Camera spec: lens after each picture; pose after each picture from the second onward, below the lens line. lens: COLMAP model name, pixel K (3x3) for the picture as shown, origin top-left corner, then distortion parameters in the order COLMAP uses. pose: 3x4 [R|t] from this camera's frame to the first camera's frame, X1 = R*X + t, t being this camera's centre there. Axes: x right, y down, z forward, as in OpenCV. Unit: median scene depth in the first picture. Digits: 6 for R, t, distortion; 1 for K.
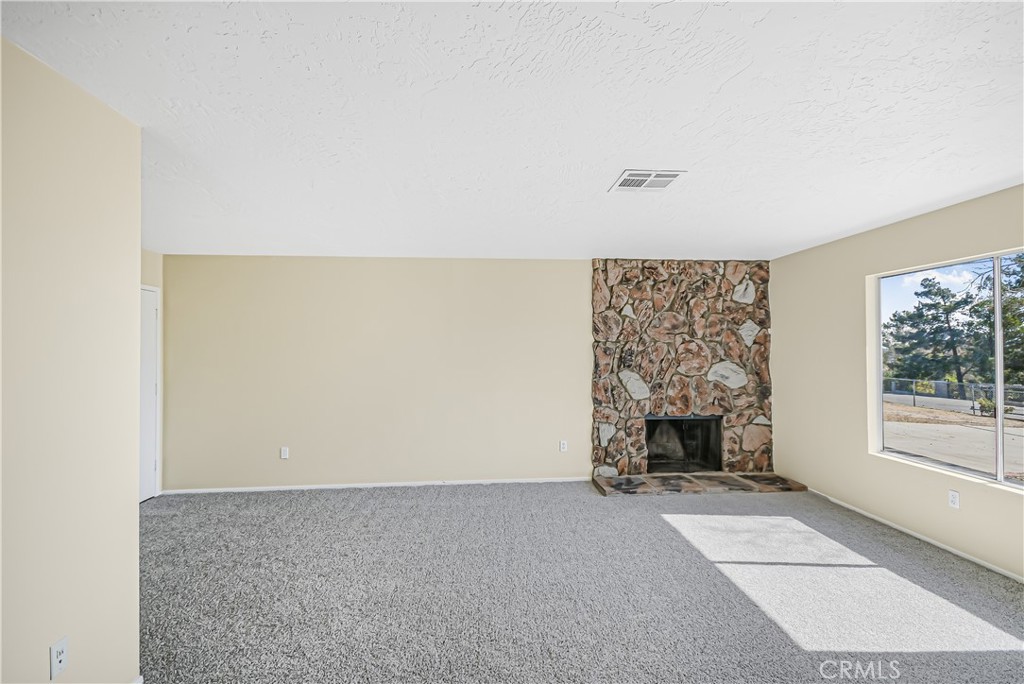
lens RADIAL K [[452.7, 0, 516.0], [0, 452.7, 345.1], [0, 0, 1]] dist [0.000021, 0.000014]
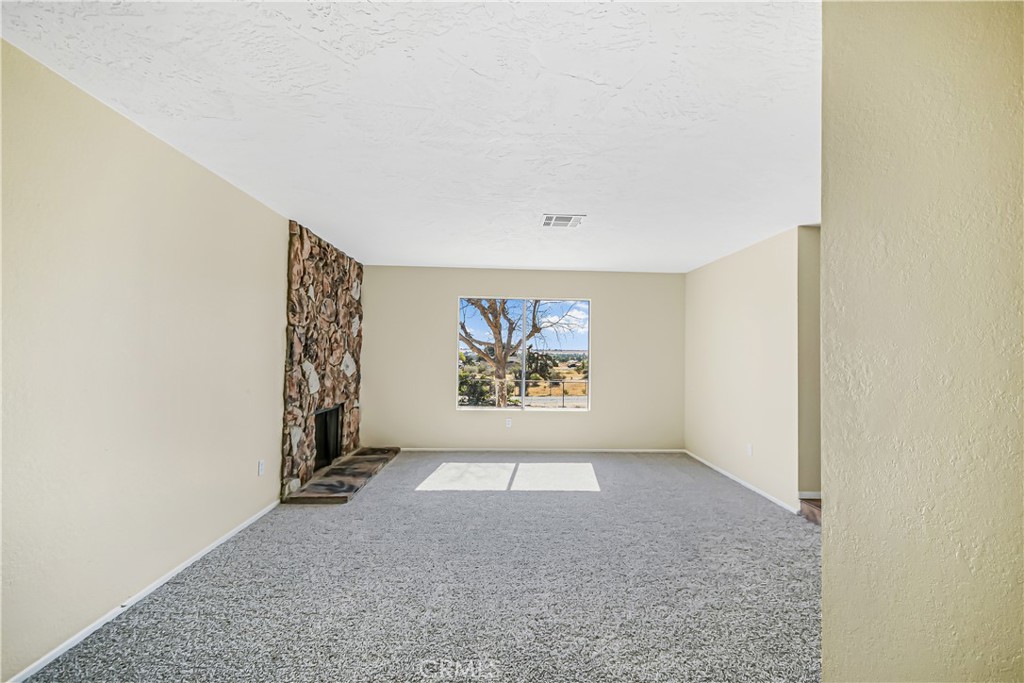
lens RADIAL K [[452.7, 0, 516.0], [0, 452.7, 344.6], [0, 0, 1]] dist [0.000021, 0.000014]
pose [[0.012792, 0.031382, 0.999426, -0.619363], [-0.020054, 0.999314, -0.031122, 0.044401], [-0.999717, -0.019645, 0.013413, 0.603463]]
